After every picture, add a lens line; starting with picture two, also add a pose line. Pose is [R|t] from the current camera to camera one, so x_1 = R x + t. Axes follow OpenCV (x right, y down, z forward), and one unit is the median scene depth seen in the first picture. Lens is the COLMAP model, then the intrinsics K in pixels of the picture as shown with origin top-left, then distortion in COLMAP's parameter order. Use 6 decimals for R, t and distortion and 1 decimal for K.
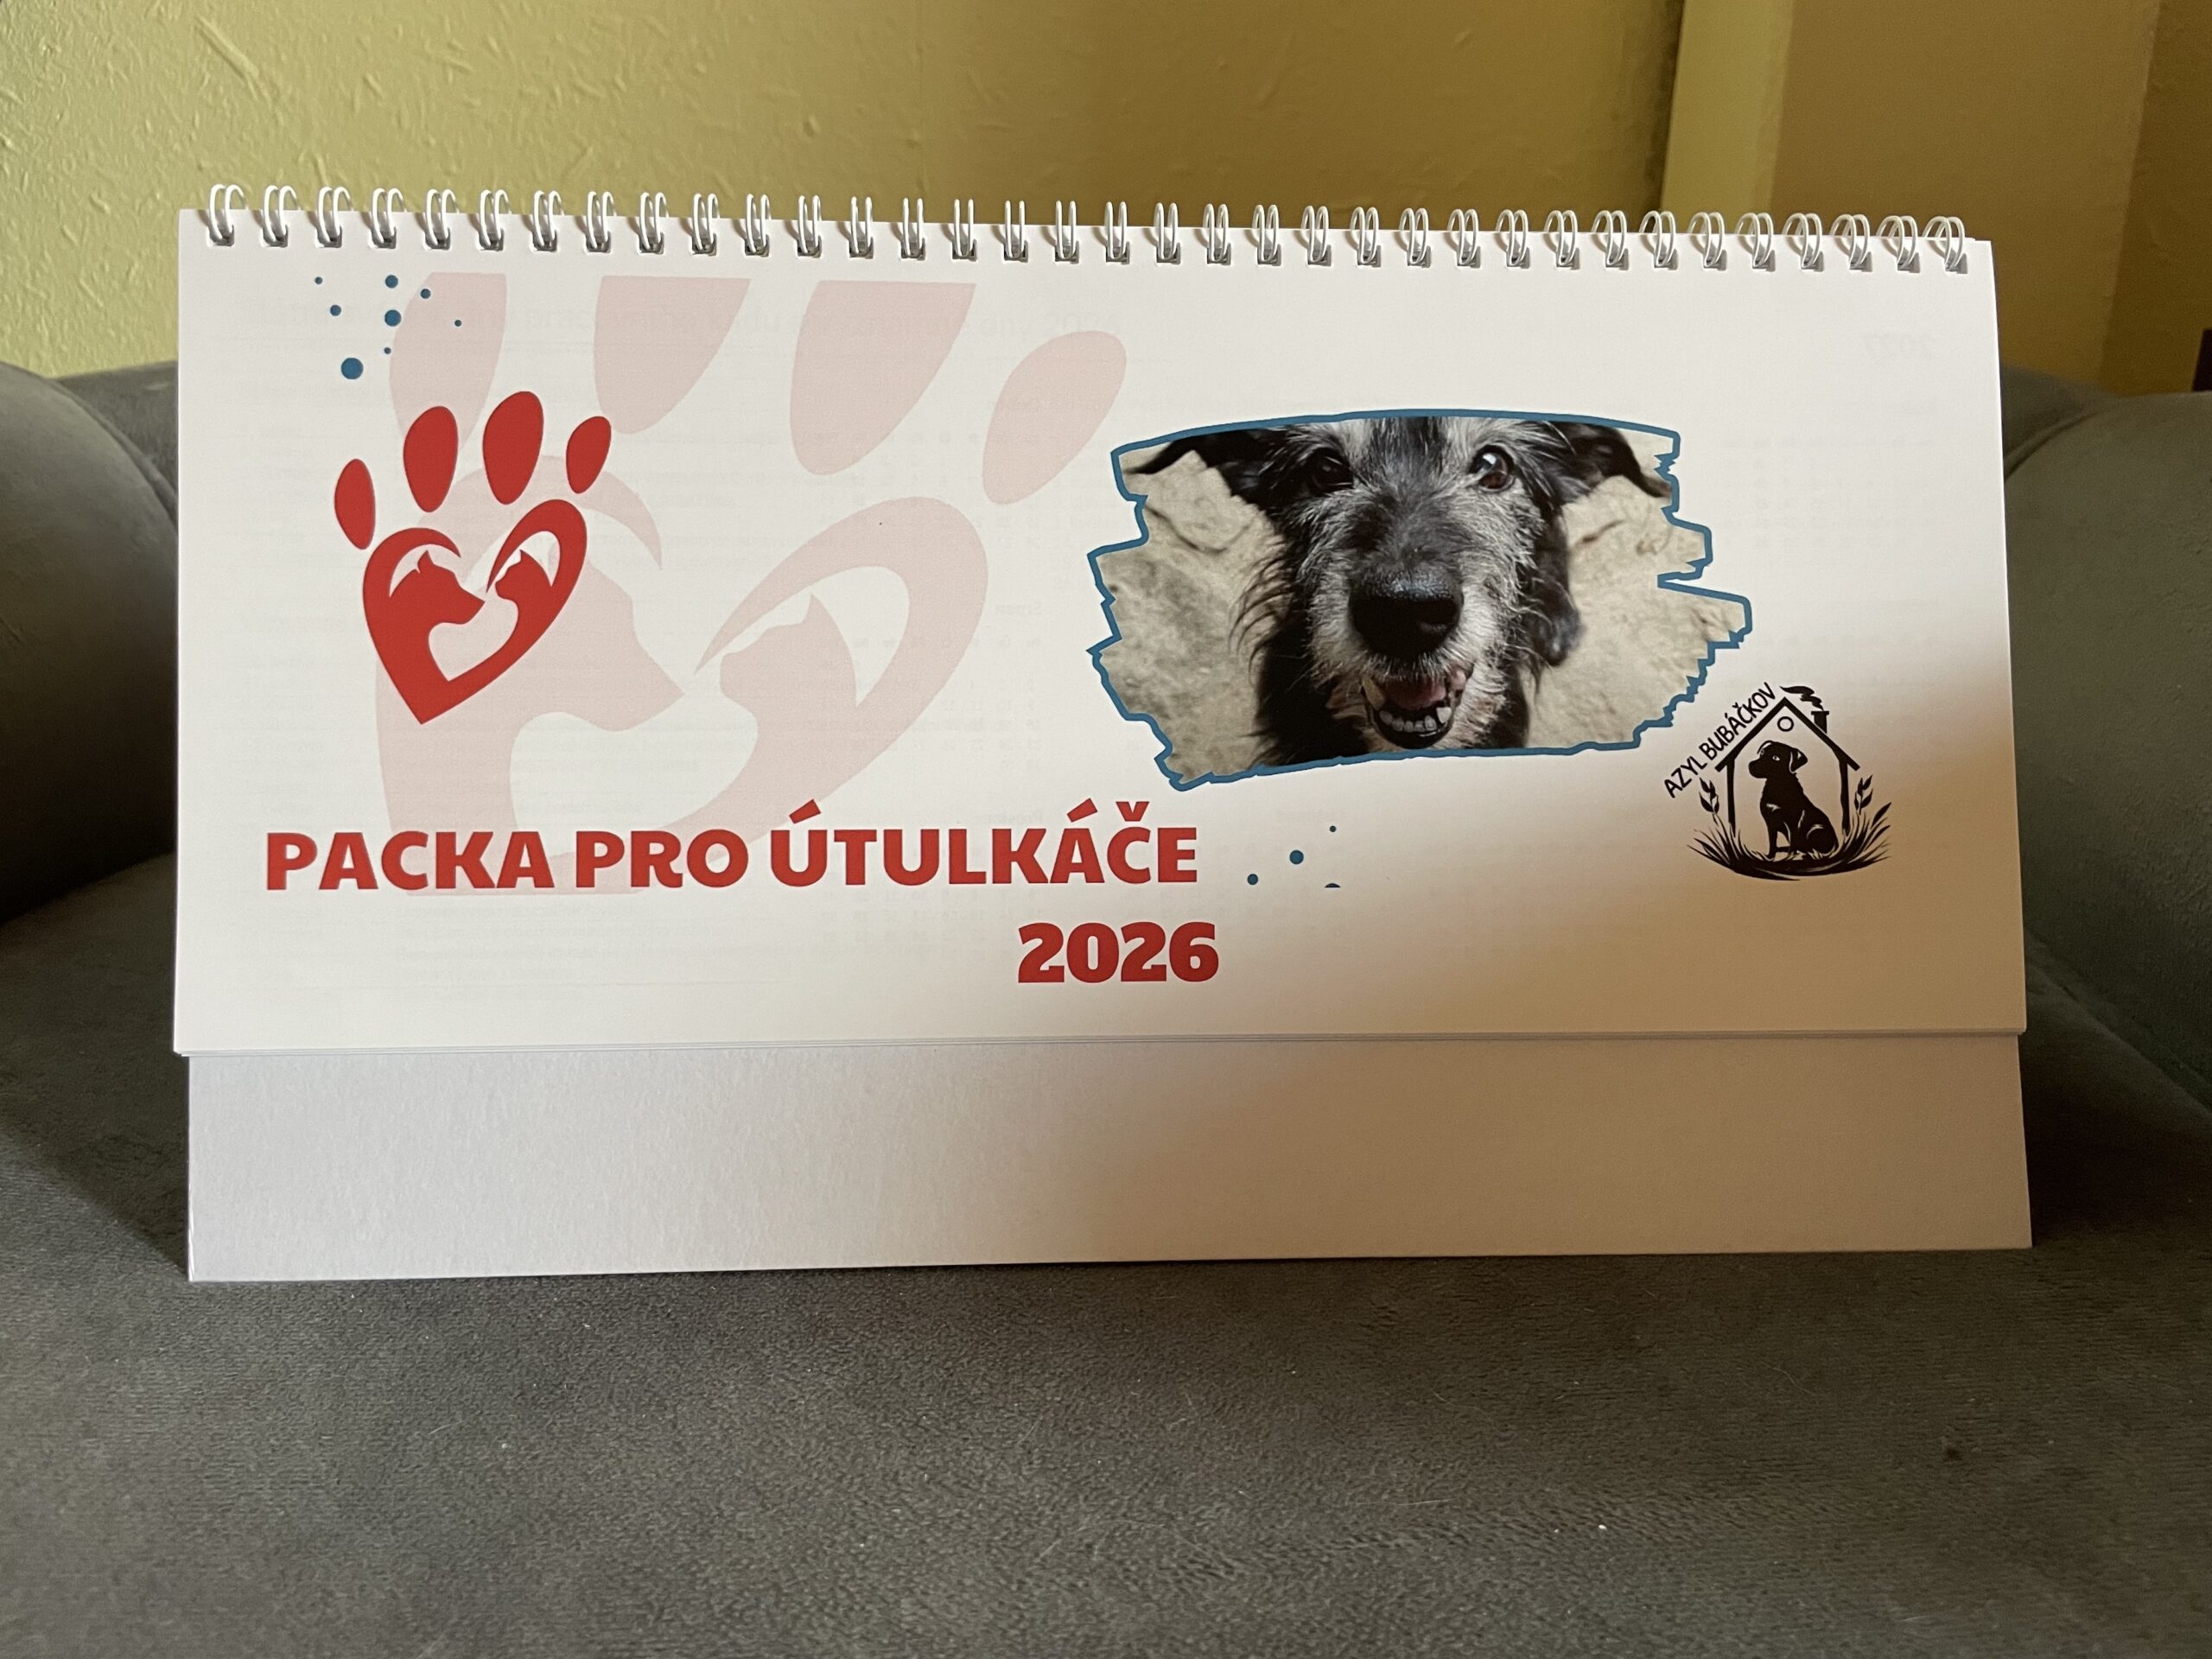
lens RADIAL K [[1681.6, 0, 1116.8], [0, 1681.6, 839.6], [0, 0, 1]] dist [-0.002499, -0.047551]
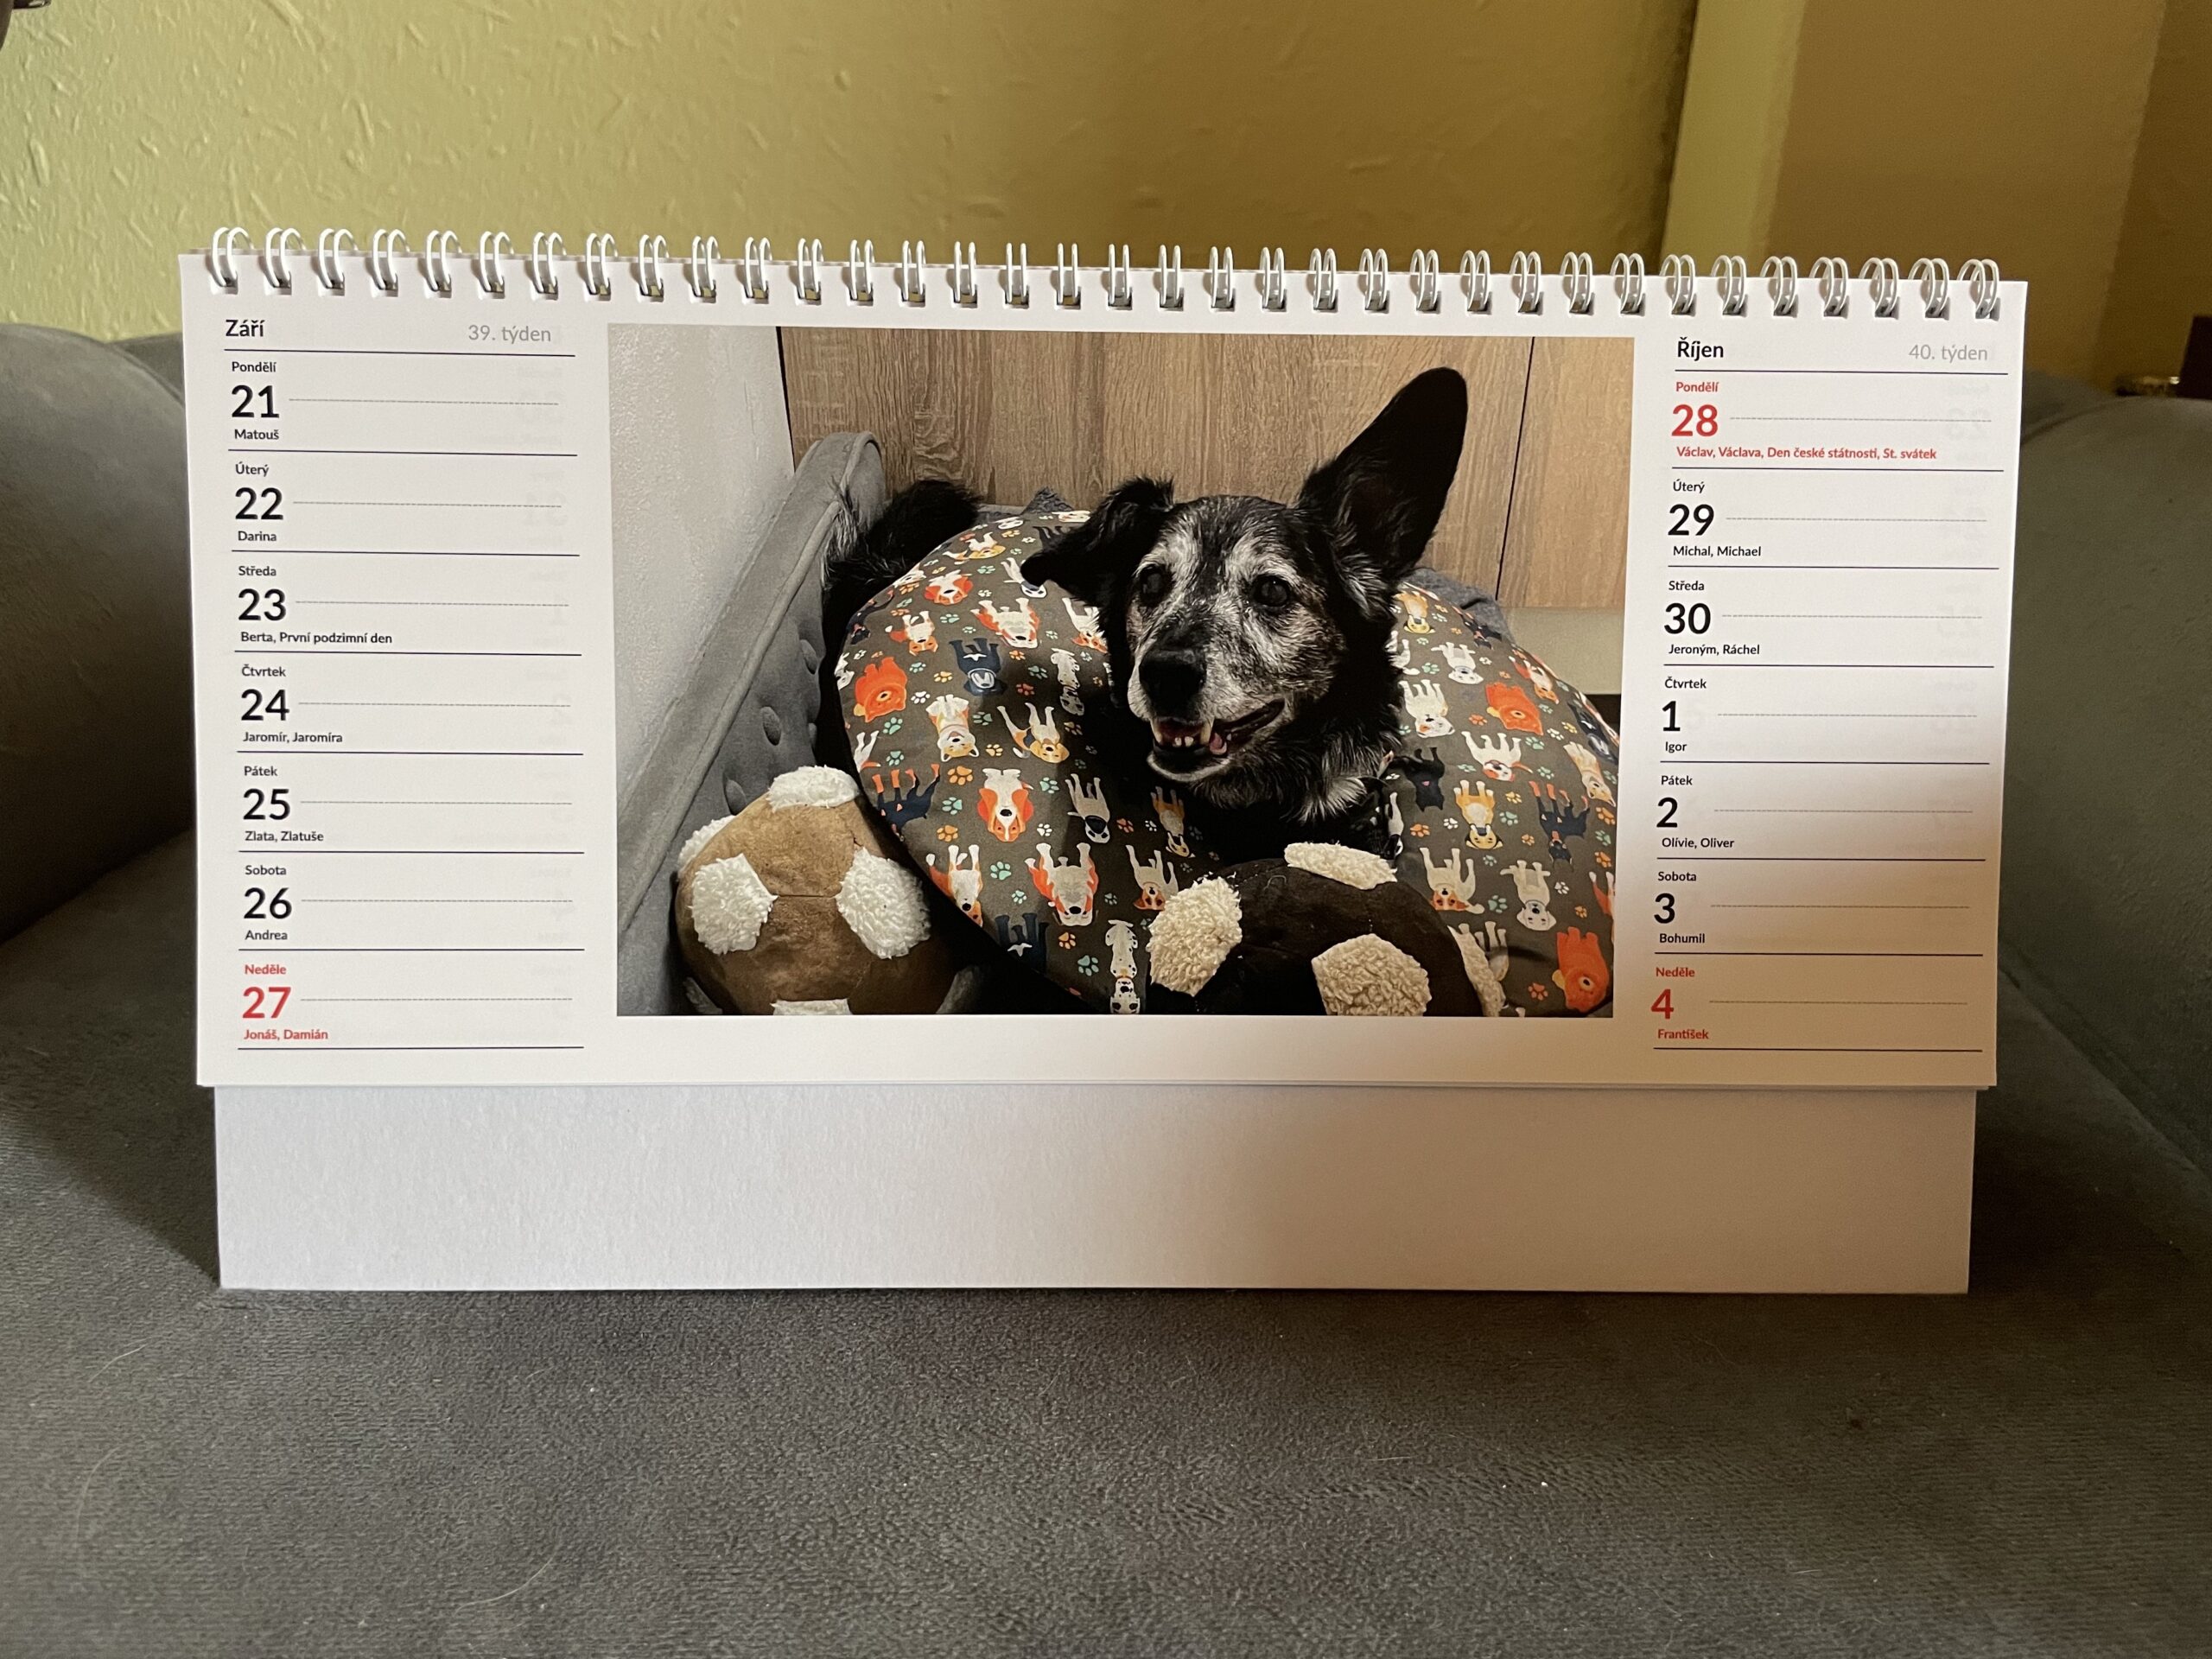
lens RADIAL K [[1681.6, 0, 1112.8], [0, 1681.6, 821.5], [0, 0, 1]] dist [-0.002499, -0.047551]
pose [[0.999771, 0.021208, -0.002953, -0.013812], [-0.021014, 0.998262, 0.055053, -0.099071], [0.004116, -0.054978, 0.998479, -0.126862]]
